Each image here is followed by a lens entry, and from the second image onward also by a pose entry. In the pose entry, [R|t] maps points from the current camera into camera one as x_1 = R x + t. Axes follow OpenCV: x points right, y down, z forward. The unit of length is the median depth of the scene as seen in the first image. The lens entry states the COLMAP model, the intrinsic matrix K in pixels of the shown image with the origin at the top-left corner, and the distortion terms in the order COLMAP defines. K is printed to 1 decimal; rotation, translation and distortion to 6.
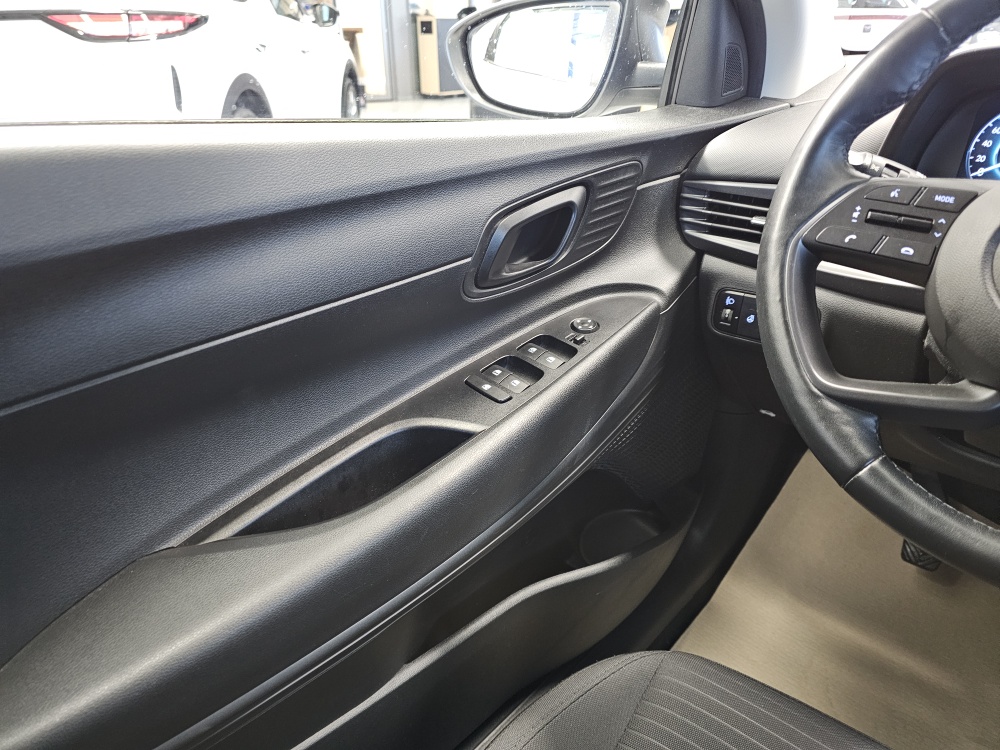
lens RADIAL K [[678.3, 0, 499.6], [0, 678.3, 381.4], [0, 0, 1]] dist [0.046170, -0.050312]
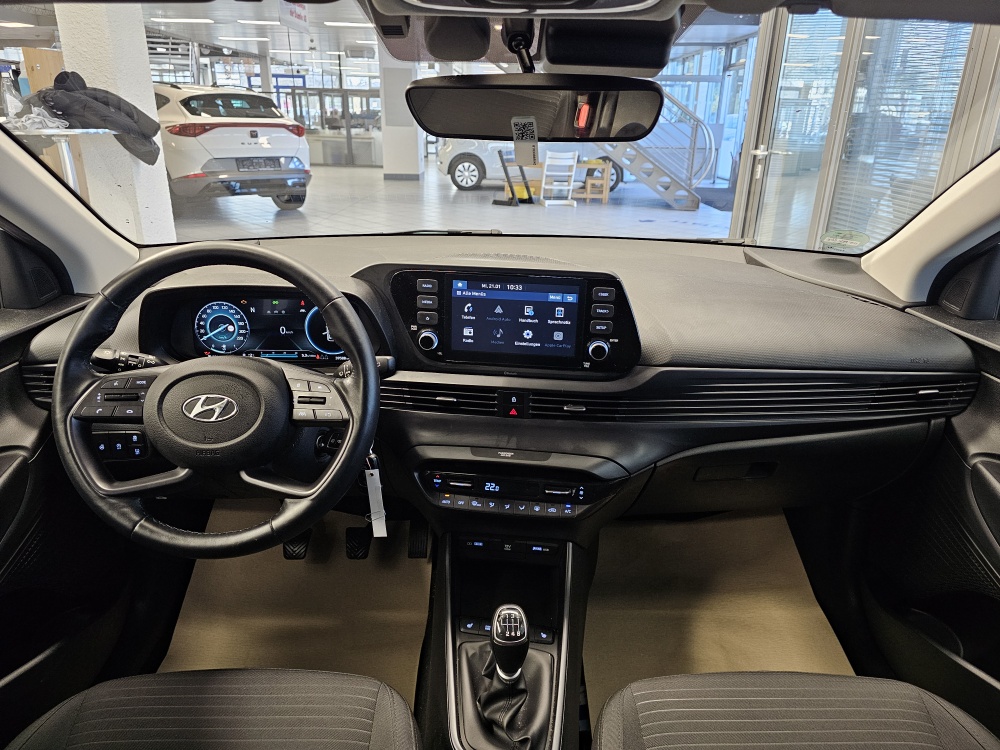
lens RADIAL K [[678.3, 0, 510.1], [0, 678.3, 374.8], [0, 0, 1]] dist [0.046170, -0.050312]
pose [[0.730339, -0.226482, 0.644446, 0.101225], [0.292070, 0.956383, 0.005110, 0.010847], [-0.617495, 0.184491, 0.764633, -0.782785]]
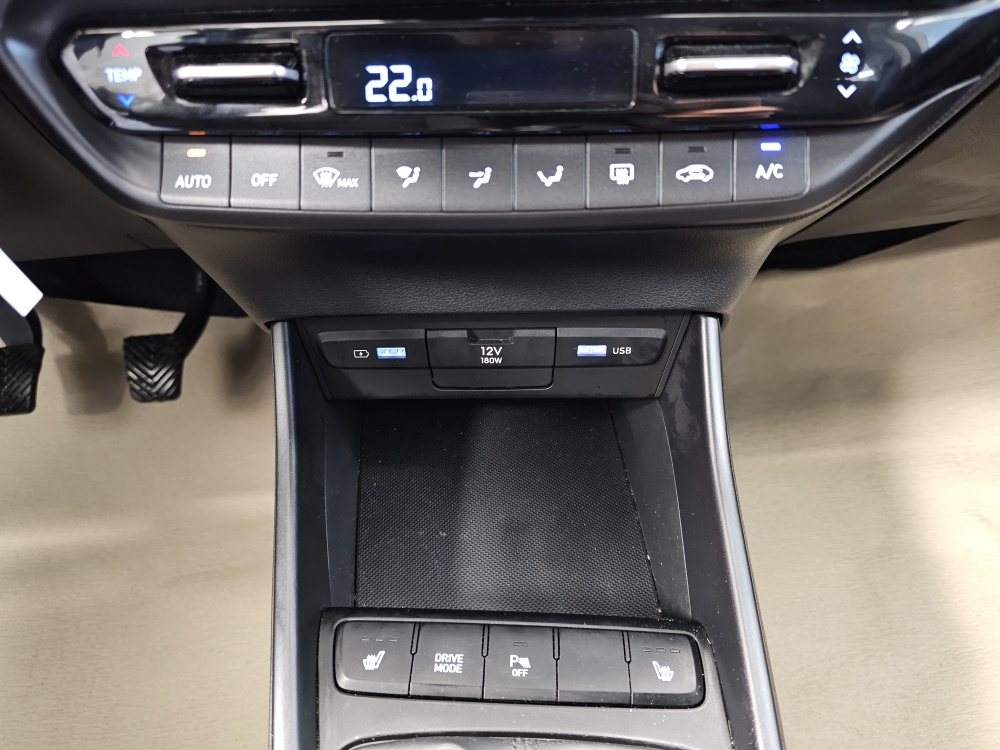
lens RADIAL K [[678.3, 0, 501.1], [0, 678.3, 370.1], [0, 0, 1]] dist [0.046170, -0.050312]
pose [[0.672905, -0.463979, 0.576128, 0.820574], [0.362232, 0.885745, 0.290247, 0.303417], [-0.644971, 0.013383, 0.764090, 0.233430]]
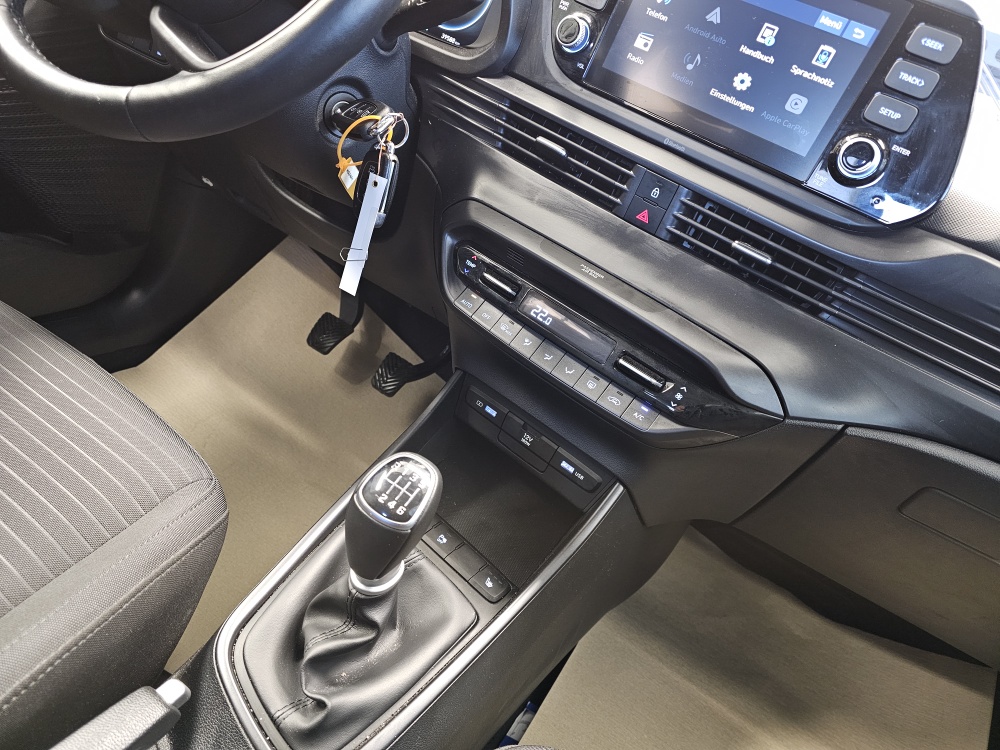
lens RADIAL K [[678.3, 0, 495.7], [0, 678.3, 375.7], [0, 0, 1]] dist [0.046170, -0.050312]
pose [[0.902010, 0.206277, 0.379247, 0.655072], [-0.223572, 0.974686, 0.001606, 0.351462], [-0.369315, -0.086238, 0.925294, -0.311188]]
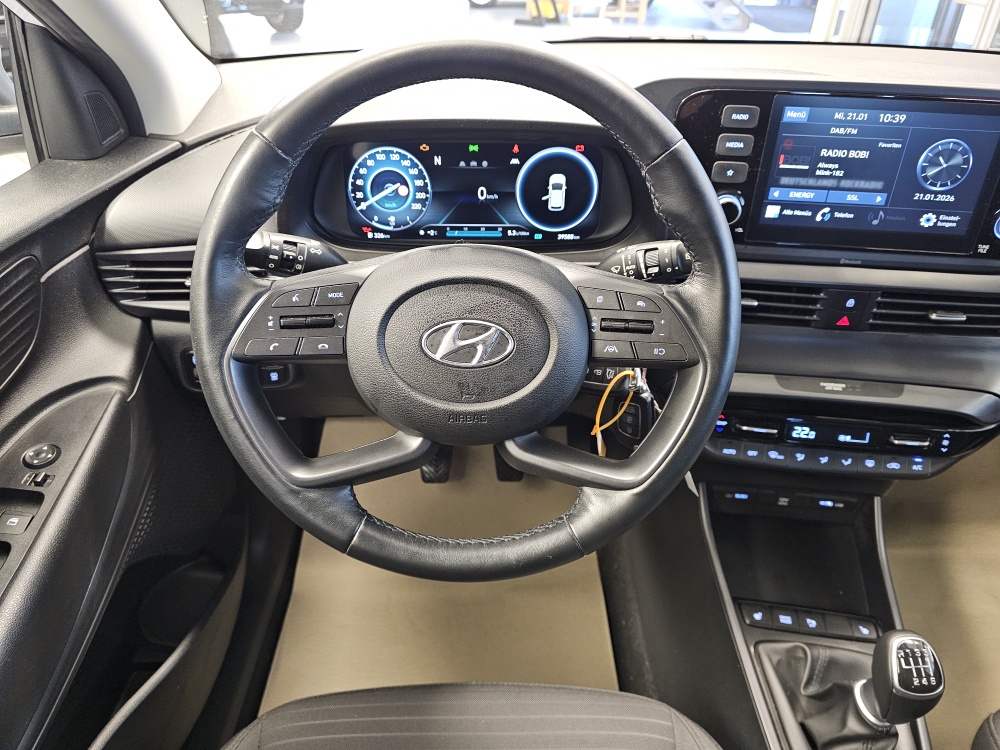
lens RADIAL K [[678.3, 0, 495.5], [0, 678.3, 369.0], [0, 0, 1]] dist [0.046170, -0.050312]
pose [[0.736693, -0.358932, 0.573107, 0.093770], [0.294791, 0.933199, 0.205520, -0.201254], [-0.608590, 0.017542, 0.793291, -0.051385]]
